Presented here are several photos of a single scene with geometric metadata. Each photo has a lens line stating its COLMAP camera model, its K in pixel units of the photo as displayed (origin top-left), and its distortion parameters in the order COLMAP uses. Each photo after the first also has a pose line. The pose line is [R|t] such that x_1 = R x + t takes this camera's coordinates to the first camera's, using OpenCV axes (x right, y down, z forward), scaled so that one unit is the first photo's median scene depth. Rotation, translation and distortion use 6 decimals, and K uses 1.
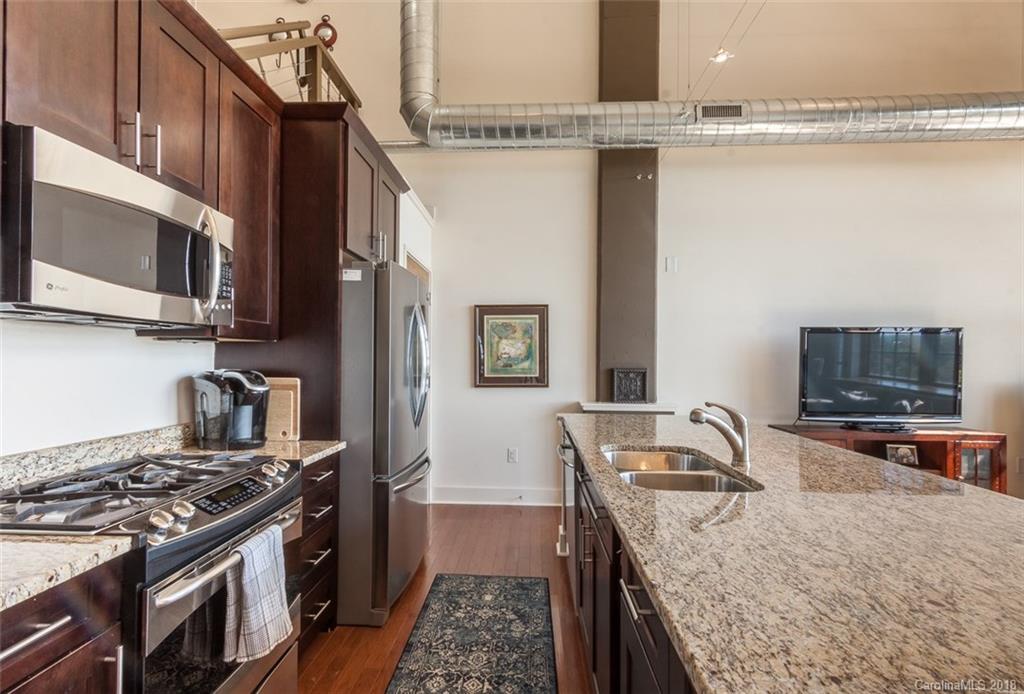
lens RADIAL K [[496.2, 0, 503.1], [0, 496.2, 355.7], [0, 0, 1]] dist [0.024441, -0.009294]
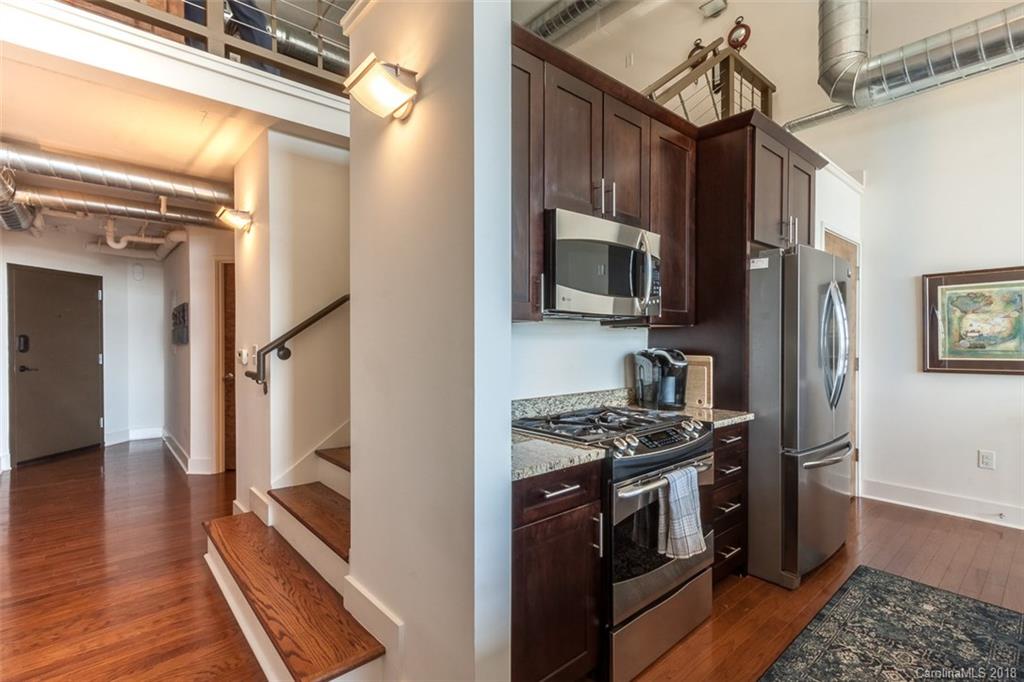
lens RADIAL K [[480.5, 0, 508.8], [0, 480.5, 345.1], [0, 0, 1]] dist [0.002161, -0.000491]
pose [[0.695523, -0.001123, -0.718503, 0.081773], [0.012436, 0.999868, 0.010475, 0.000221], [0.718396, -0.016221, 0.695445, -0.152069]]
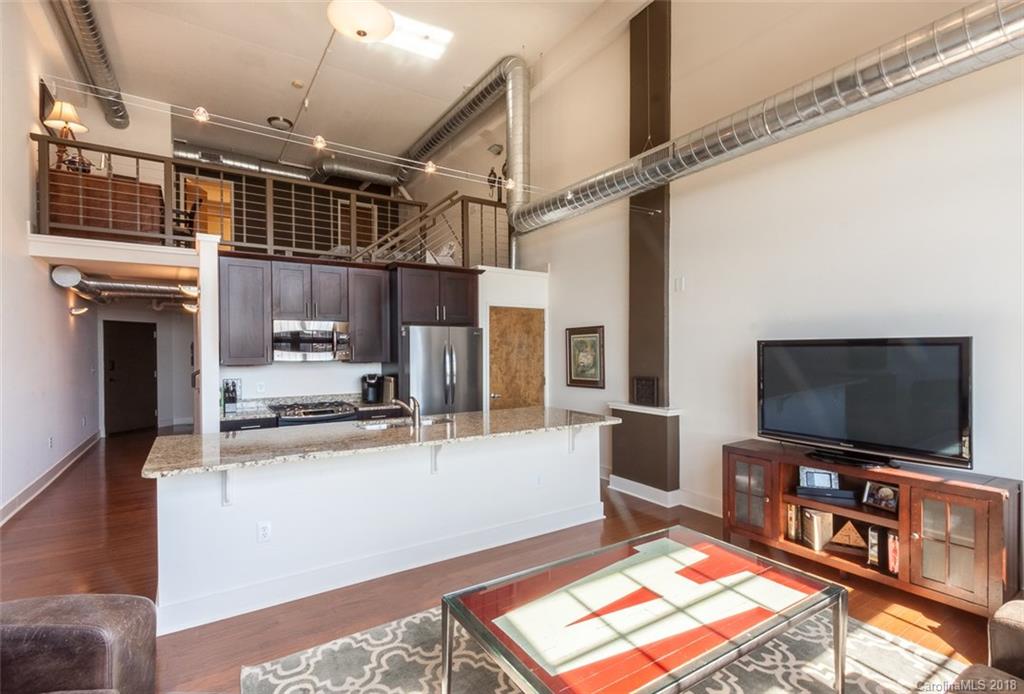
lens RADIAL K [[496.2, 0, 503.1], [0, 496.2, 355.7], [0, 0, 1]] dist [0.024441, -0.009294]
pose [[0.567769, 0.000695, -0.823188, 2.006690], [0.016335, 0.999793, 0.012110, -0.086622], [0.823026, -0.020322, 0.567640, 0.081908]]
